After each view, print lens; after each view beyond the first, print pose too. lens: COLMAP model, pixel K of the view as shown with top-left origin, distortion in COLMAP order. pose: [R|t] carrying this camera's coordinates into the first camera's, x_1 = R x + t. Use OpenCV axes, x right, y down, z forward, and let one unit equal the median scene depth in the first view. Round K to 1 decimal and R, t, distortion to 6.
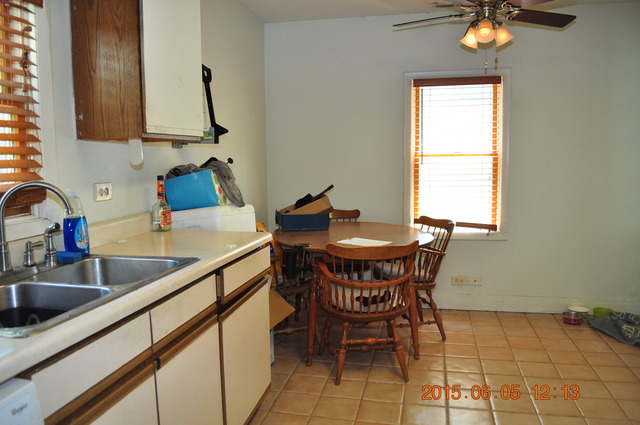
lens RADIAL K [[513.0, 0, 320.0], [0, 513.0, 212.5], [0, 0, 1]] dist [-0.064953, -0.002813]
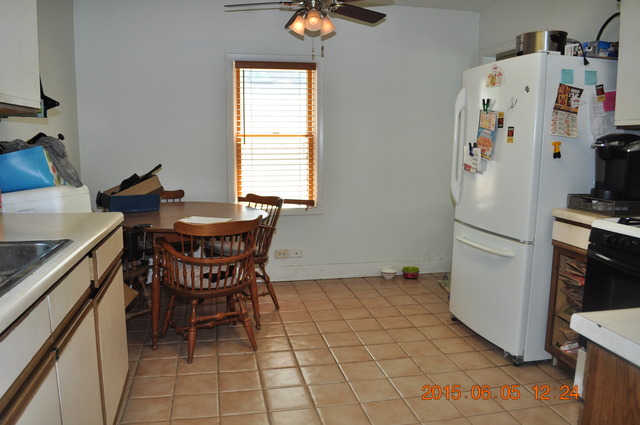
lens RADIAL K [[513.0, 0, 320.0], [0, 513.0, 212.5], [0, 0, 1]] dist [-0.064953, -0.002813]
pose [[0.909644, -0.041250, 0.413335, -0.121491], [0.027862, 0.998875, 0.038369, 0.010583], [-0.414453, -0.023386, 0.909770, -0.006265]]
